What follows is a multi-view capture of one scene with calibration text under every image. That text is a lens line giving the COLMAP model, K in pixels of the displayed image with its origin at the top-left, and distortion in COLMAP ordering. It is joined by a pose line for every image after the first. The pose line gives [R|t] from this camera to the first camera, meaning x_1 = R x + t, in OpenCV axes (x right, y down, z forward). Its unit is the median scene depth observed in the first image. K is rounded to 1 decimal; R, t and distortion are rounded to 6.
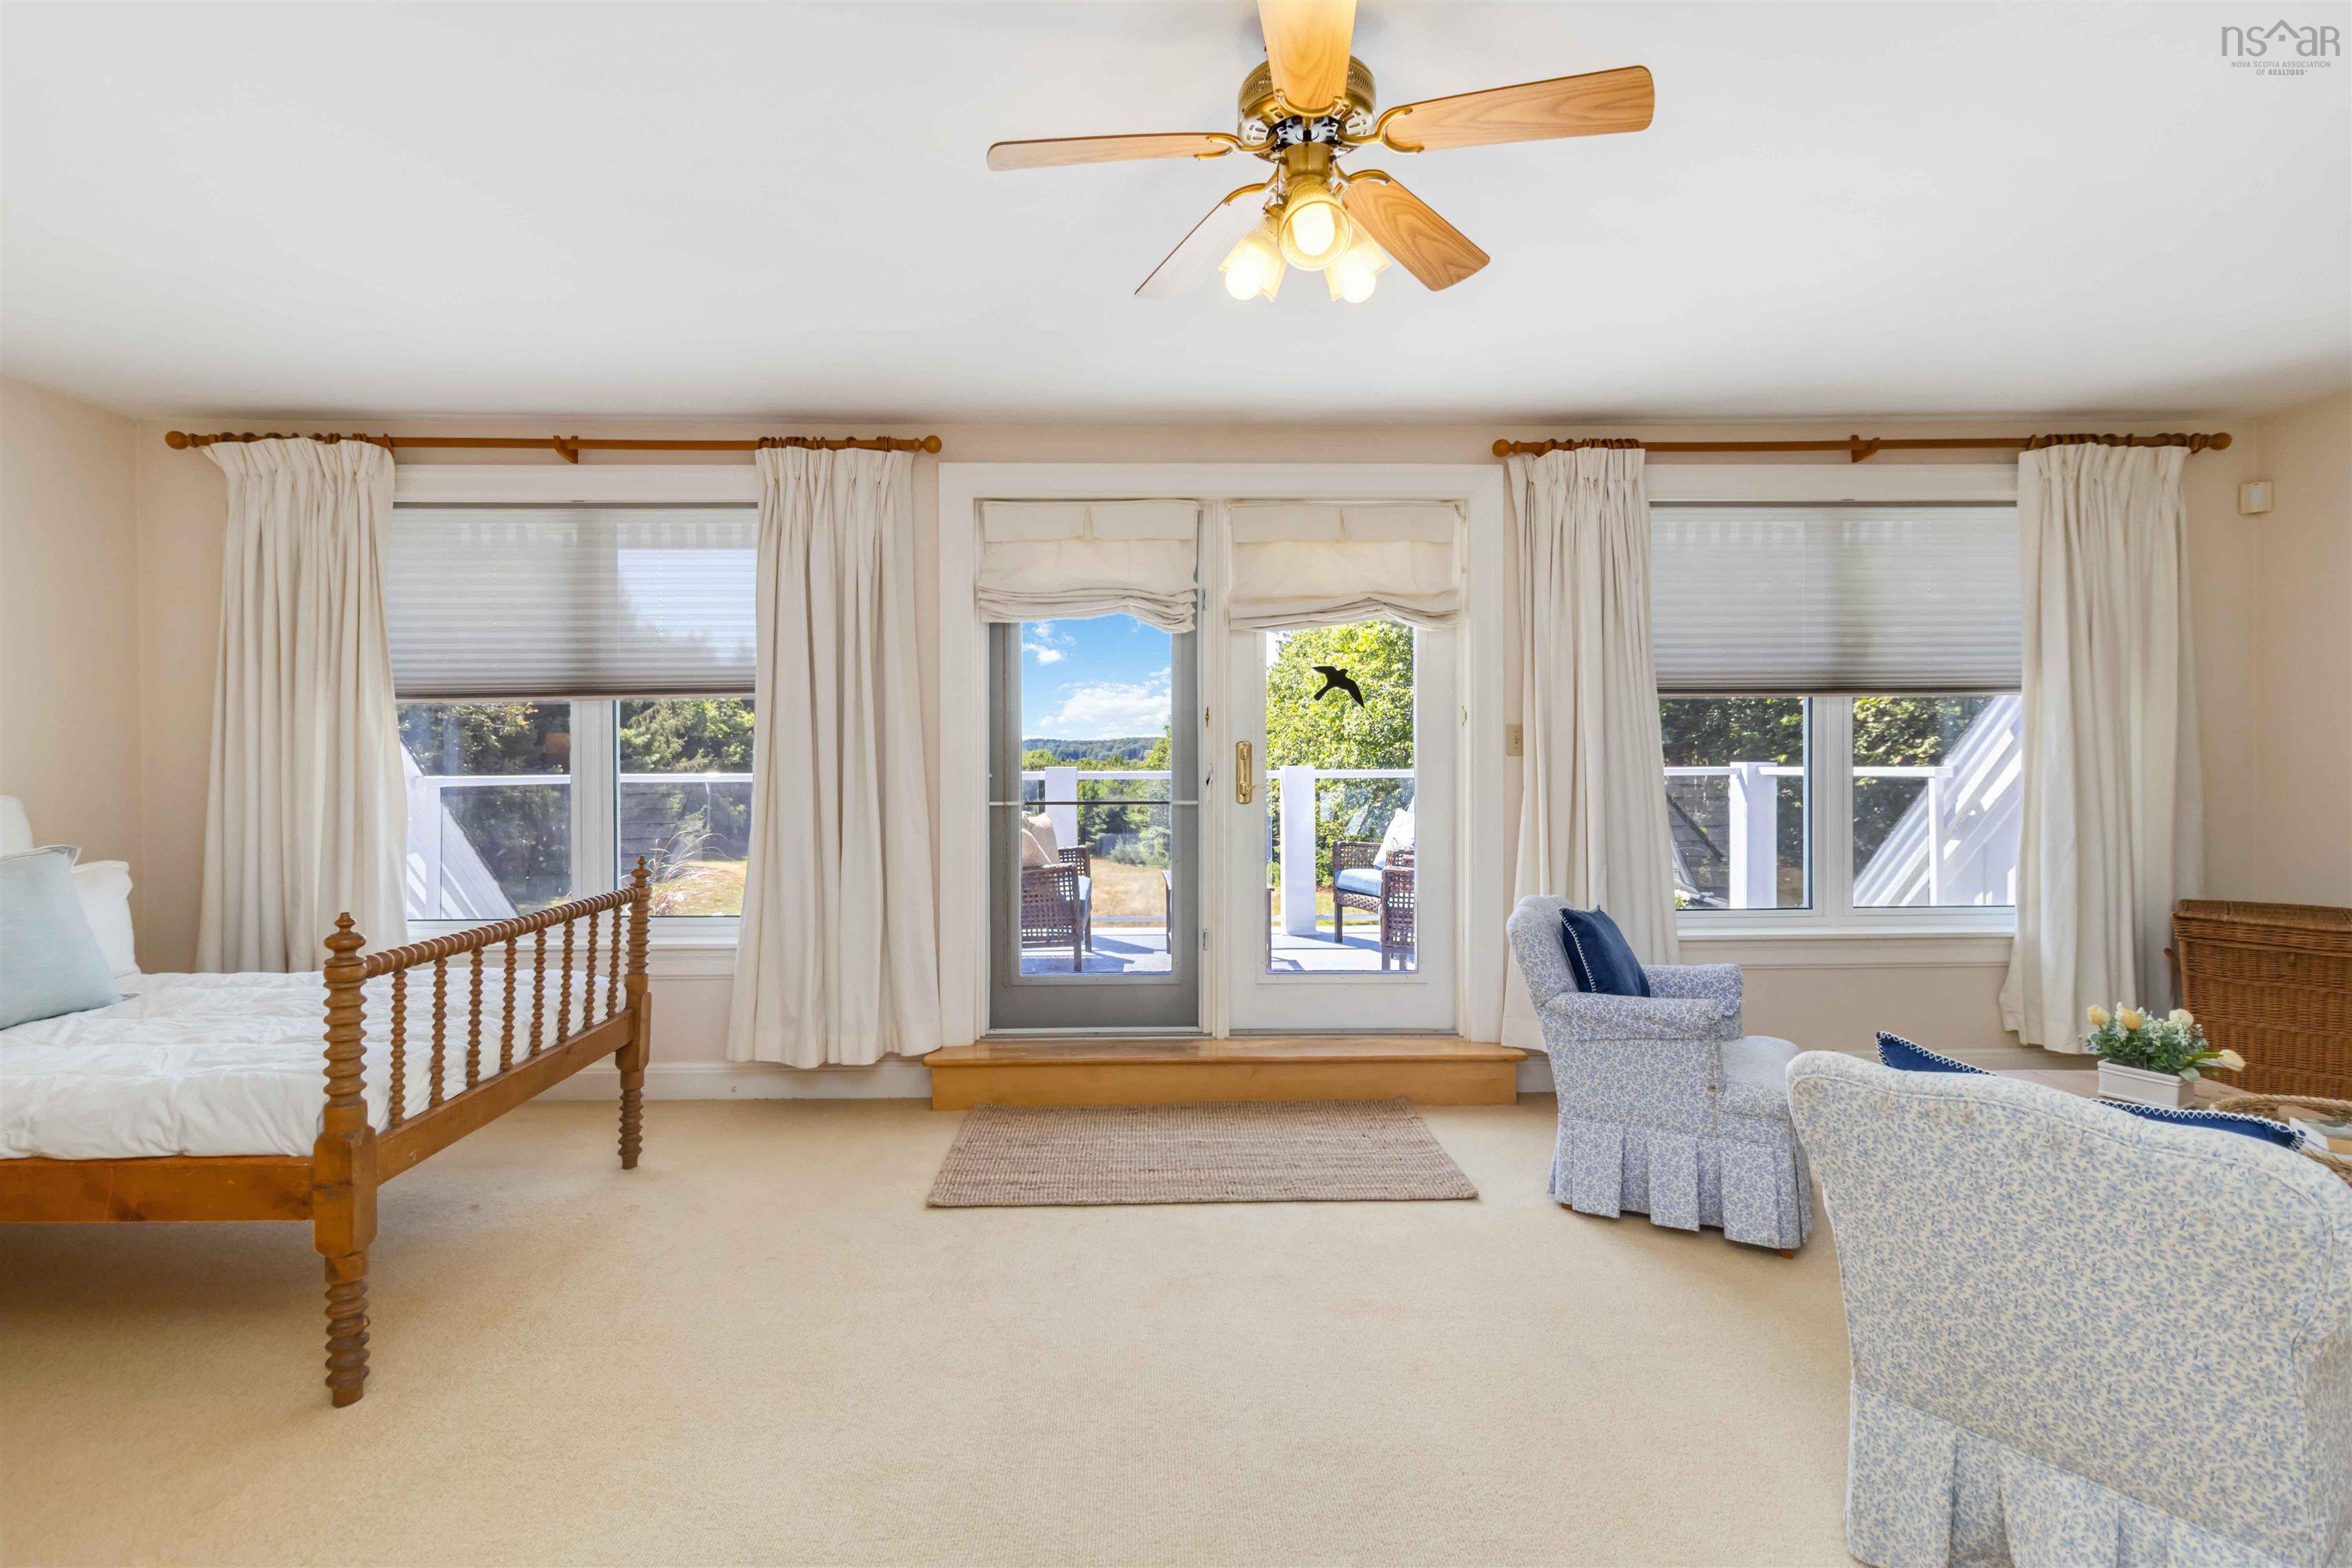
lens RADIAL K [[1098.1, 0, 1160.9], [0, 1098.1, 757.0], [0, 0, 1]] dist [-0.000946, -0.000061]
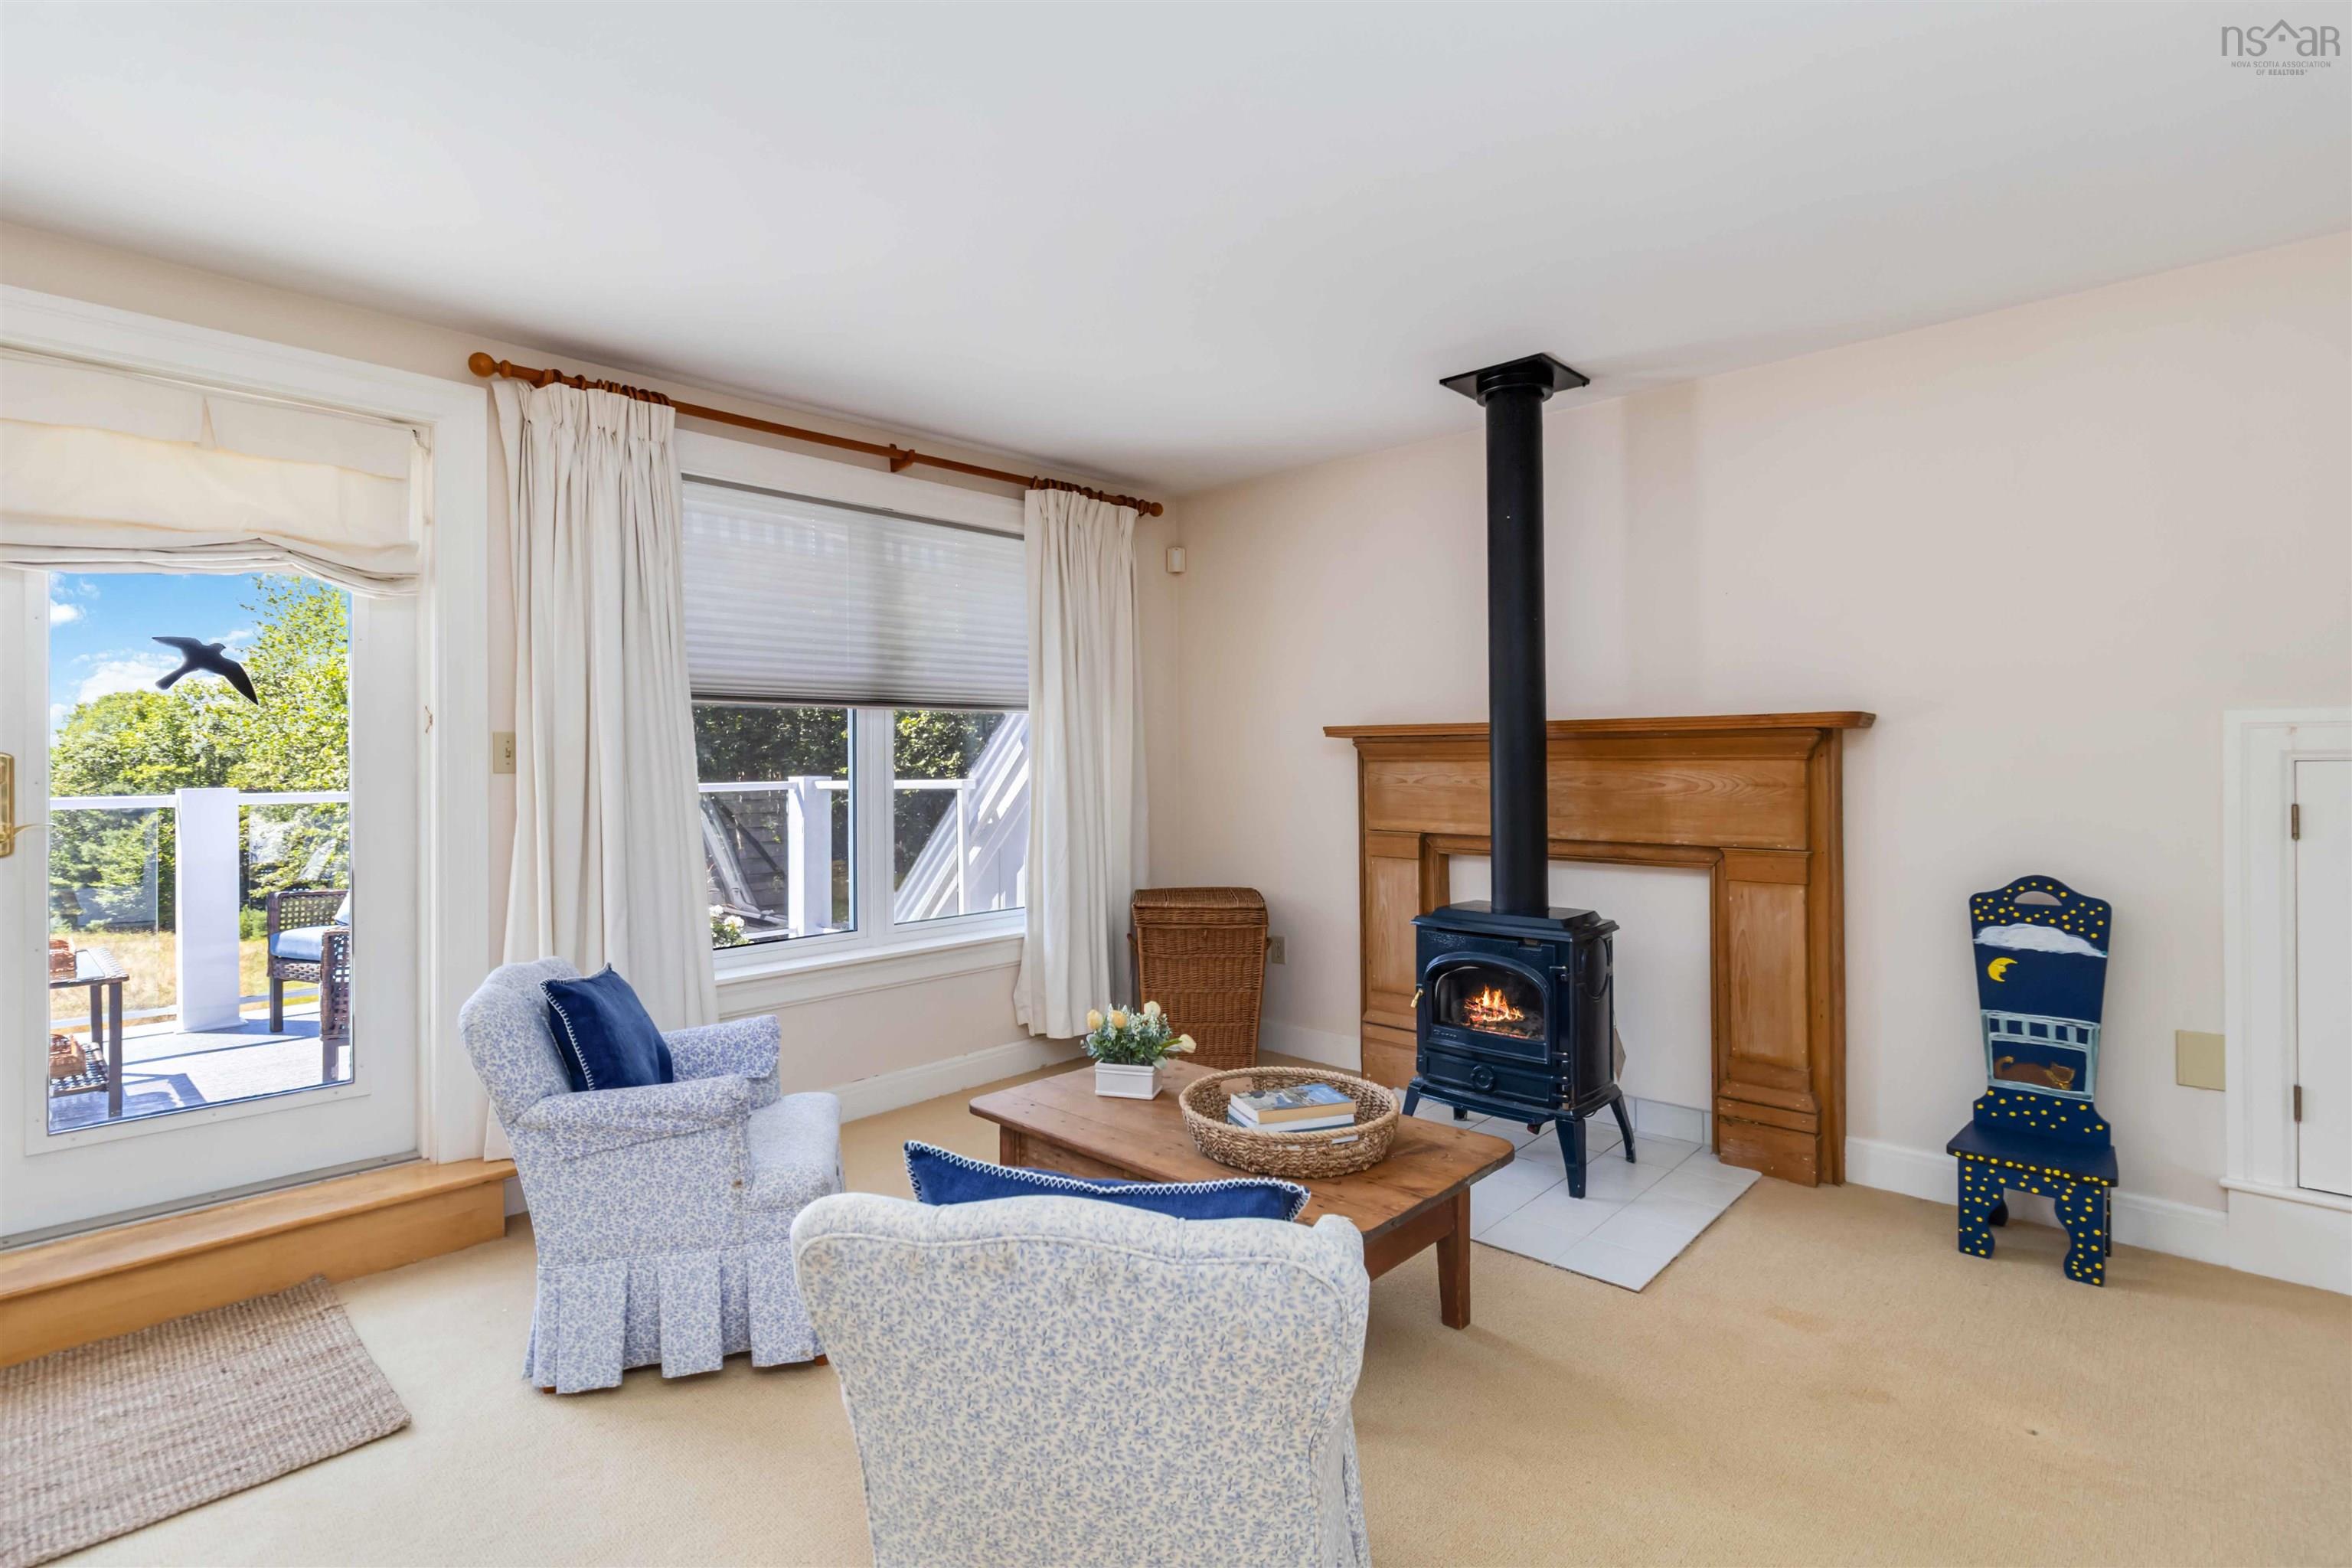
lens RADIAL K [[1098.1, 0, 1160.9], [0, 1098.1, 757.0], [0, 0, 1]] dist [-0.000946, -0.000061]
pose [[0.700498, 0.001595, 0.713652, 0.105310], [0.007113, 0.999932, -0.009217, -0.002488], [-0.713619, 0.011533, 0.700439, 0.152619]]
